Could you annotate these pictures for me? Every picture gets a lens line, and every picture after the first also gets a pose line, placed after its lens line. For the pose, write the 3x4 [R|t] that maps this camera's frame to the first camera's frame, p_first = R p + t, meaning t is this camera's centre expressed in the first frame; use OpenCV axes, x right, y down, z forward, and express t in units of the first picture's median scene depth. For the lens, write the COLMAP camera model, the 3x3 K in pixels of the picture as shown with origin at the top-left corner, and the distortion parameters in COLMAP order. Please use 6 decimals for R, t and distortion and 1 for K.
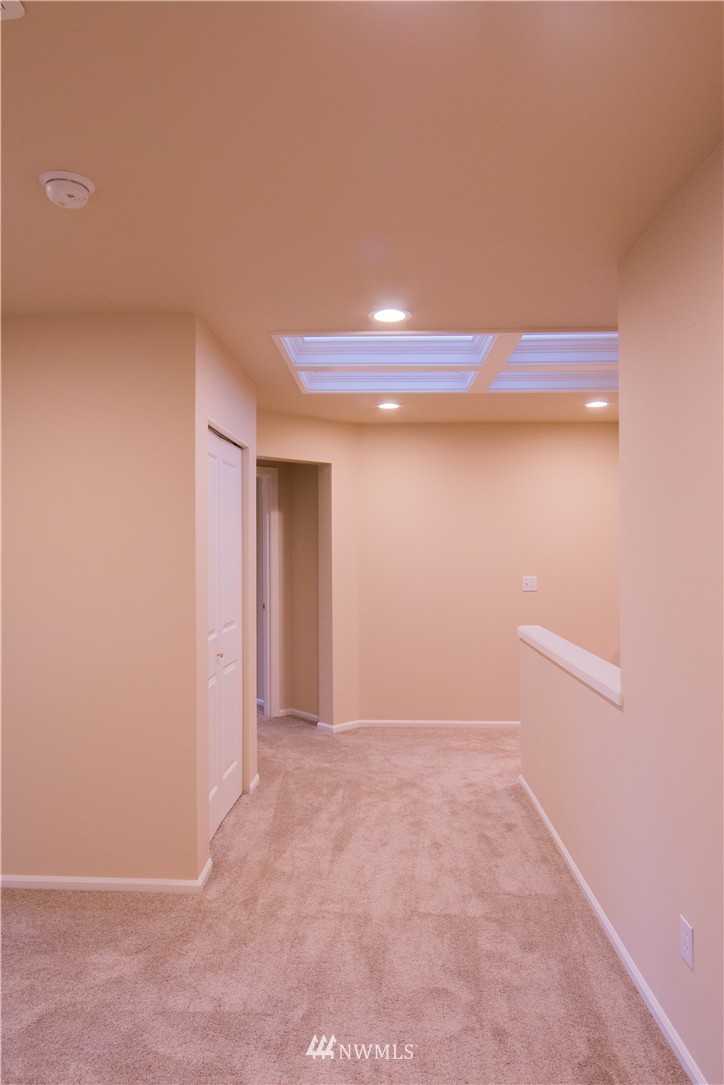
lens RADIAL K [[710.2, 0, 371.9], [0, 710.2, 544.0], [0, 0, 1]] dist [-0.025125, 0.003556]
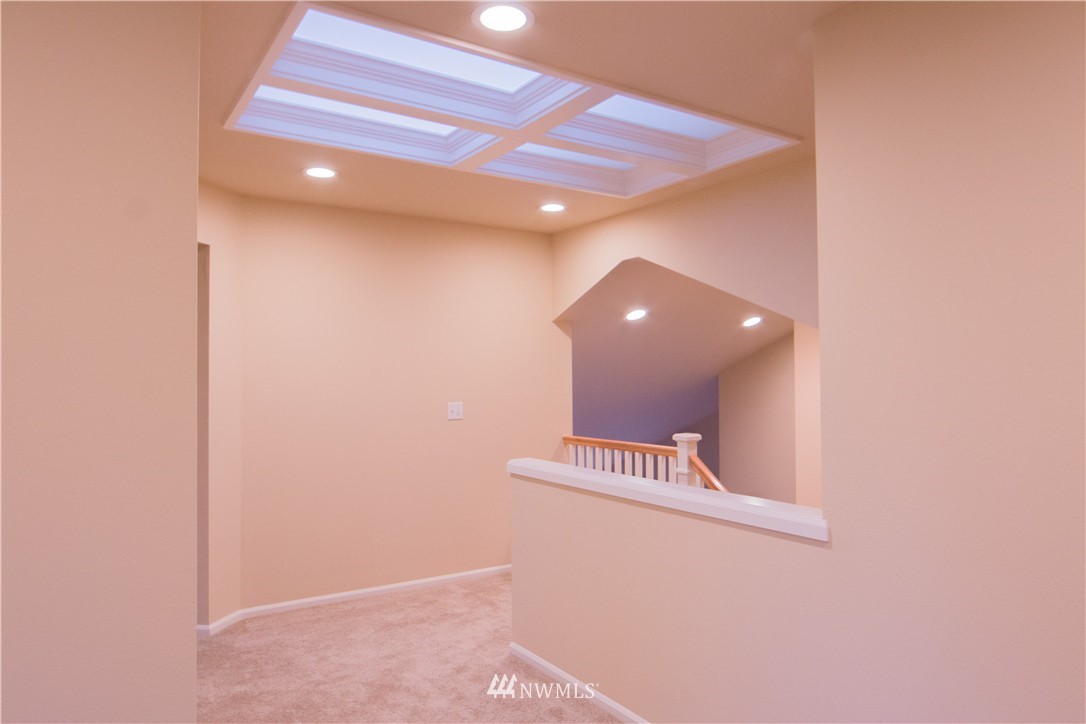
lens RADIAL K [[710.9, 0, 539.1], [0, 710.9, 362.7], [0, 0, 1]] dist [-0.025125, 0.003556]
pose [[0.807445, 0.010223, 0.589854, -0.241378], [0.002567, 0.999779, -0.020842, 0.019408], [-0.589937, 0.018343, 0.807241, 0.301720]]
